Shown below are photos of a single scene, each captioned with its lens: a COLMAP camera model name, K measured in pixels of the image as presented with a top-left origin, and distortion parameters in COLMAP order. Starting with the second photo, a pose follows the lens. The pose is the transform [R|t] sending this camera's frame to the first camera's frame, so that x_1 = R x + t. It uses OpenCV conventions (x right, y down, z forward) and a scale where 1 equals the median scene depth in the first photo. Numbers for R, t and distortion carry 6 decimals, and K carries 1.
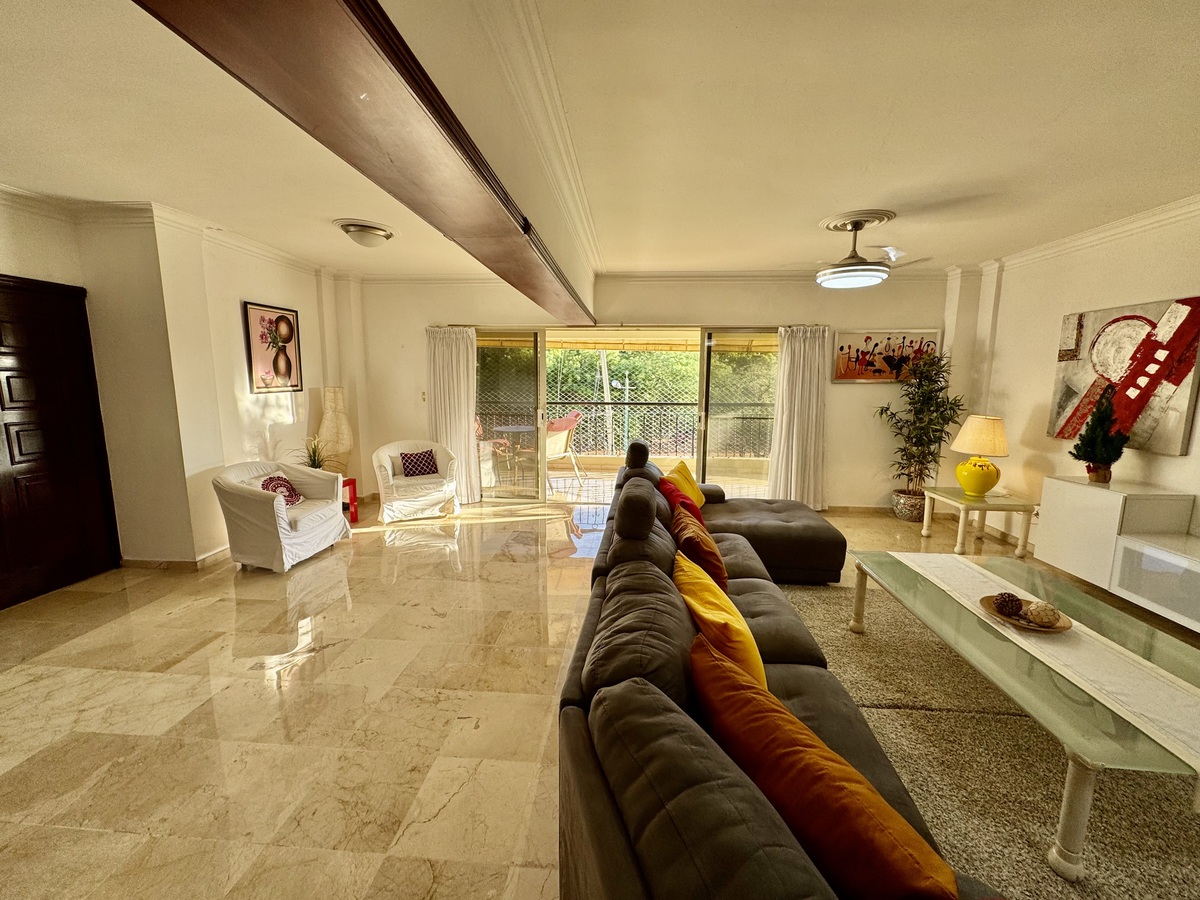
lens RADIAL K [[481.9, 0, 598.9], [0, 481.9, 447.2], [0, 0, 1]] dist [-0.000141, -0.000090]
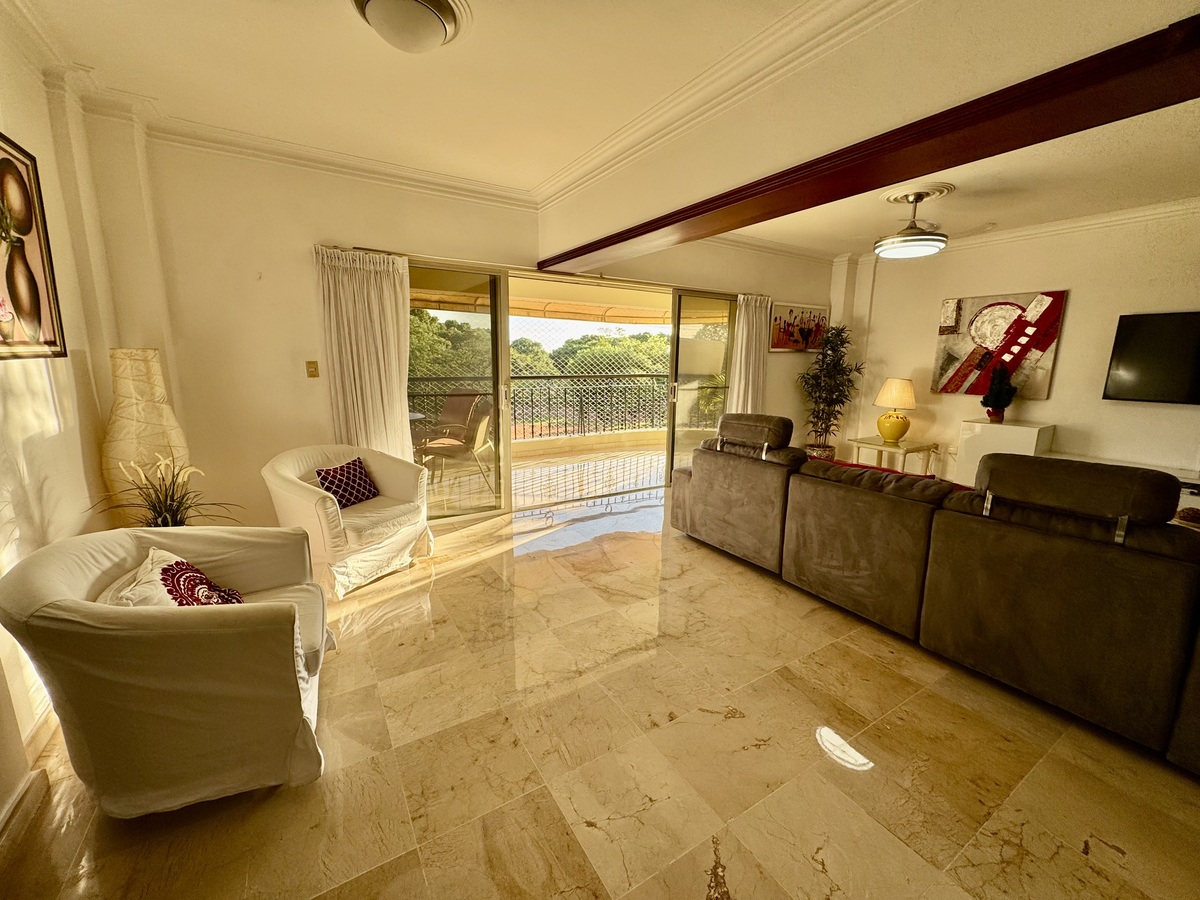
lens RADIAL K [[481.9, 0, 598.0], [0, 481.9, 446.3], [0, 0, 1]] dist [-0.000141, -0.000090]
pose [[0.807565, -0.103121, 0.580694, -0.588683], [0.077350, 0.994610, 0.069056, -0.035980], [-0.584685, -0.010851, 0.811188, 0.451820]]
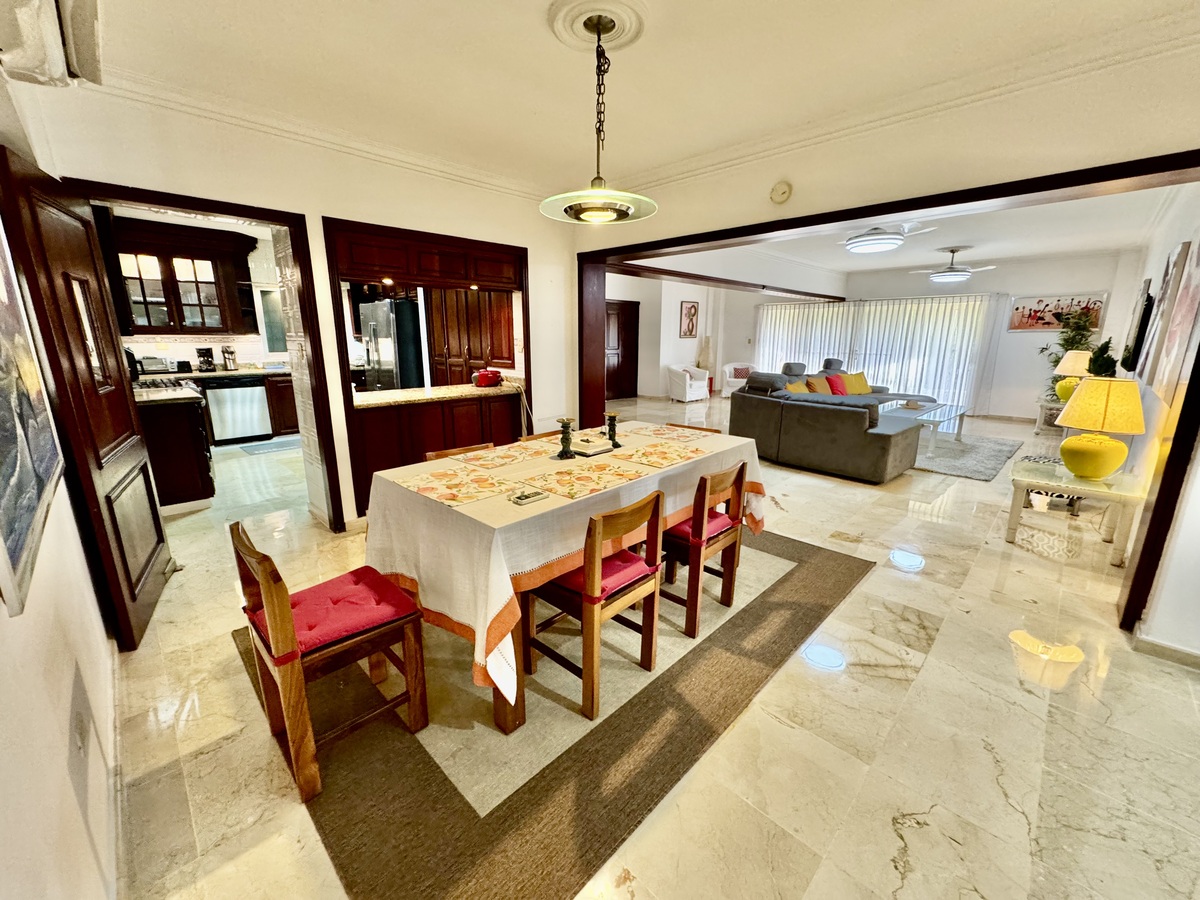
lens RADIAL K [[481.9, 0, 595.1], [0, 481.9, 448.1], [0, 0, 1]] dist [-0.000141, -0.000090]
pose [[0.757060, 0.143718, -0.637343, 0.665108], [-0.089395, 0.989118, 0.116854, 0.213551], [0.647201, -0.031490, 0.761669, -1.286530]]
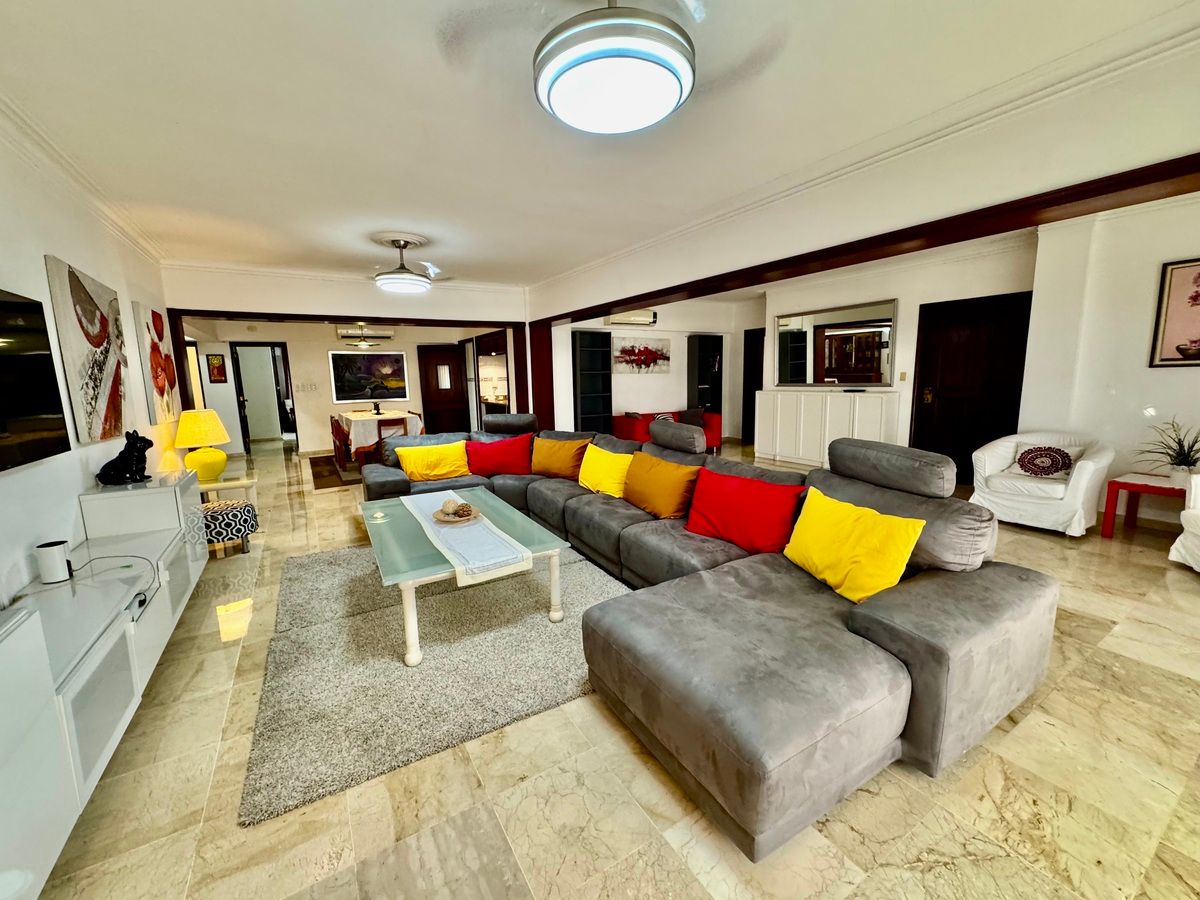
lens RADIAL K [[481.9, 0, 602.5], [0, 481.9, 445.4], [0, 0, 1]] dist [-0.000141, -0.000090]
pose [[-0.815161, 0.096200, -0.571189, 0.668880], [-0.066362, 0.964108, 0.257082, -0.141096], [0.575420, 0.247469, -0.779520, 1.193793]]
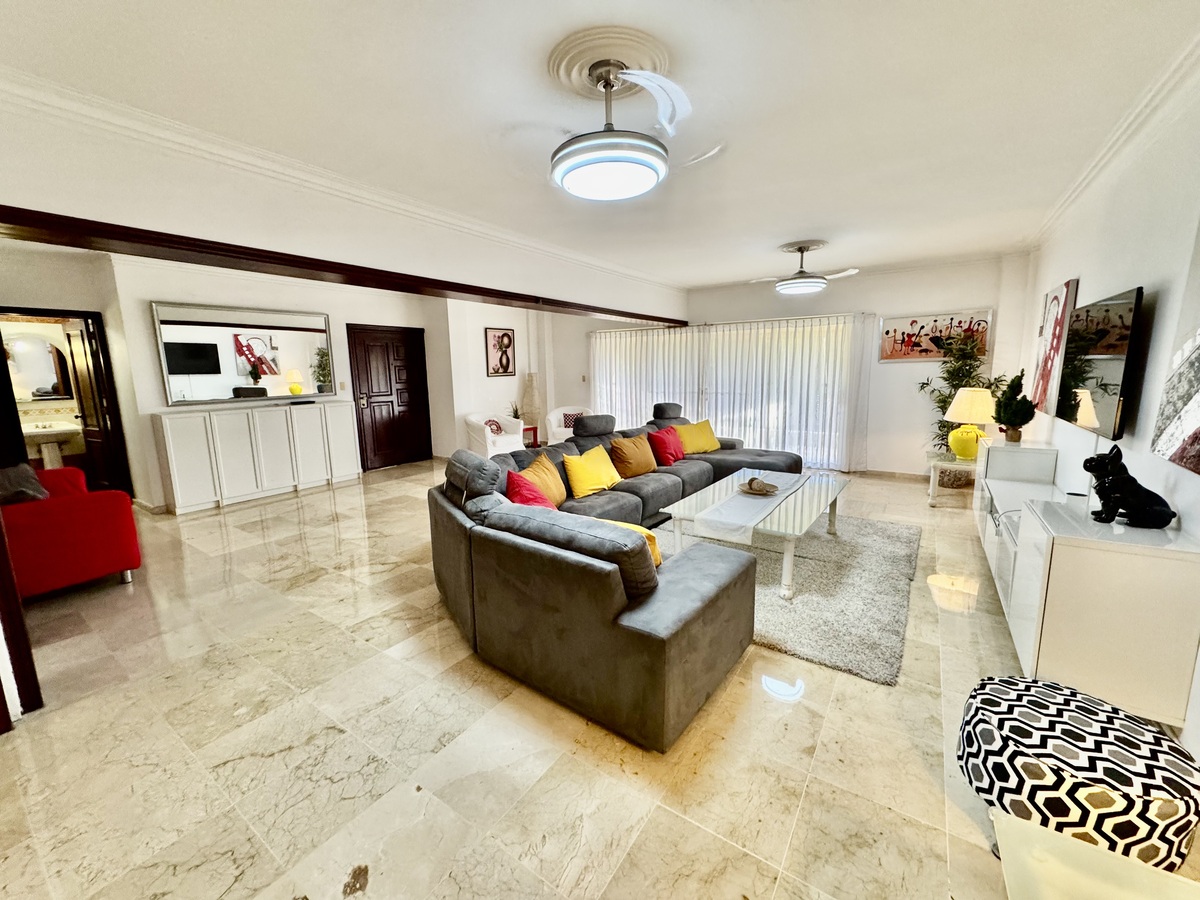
lens RADIAL K [[481.9, 0, 595.4], [0, 481.9, 448.8], [0, 0, 1]] dist [-0.000141, -0.000090]
pose [[0.864578, 0.062529, -0.498593, 0.619782], [-0.048641, 0.997982, 0.040813, 0.074783], [0.500139, -0.011034, 0.865875, -0.434228]]
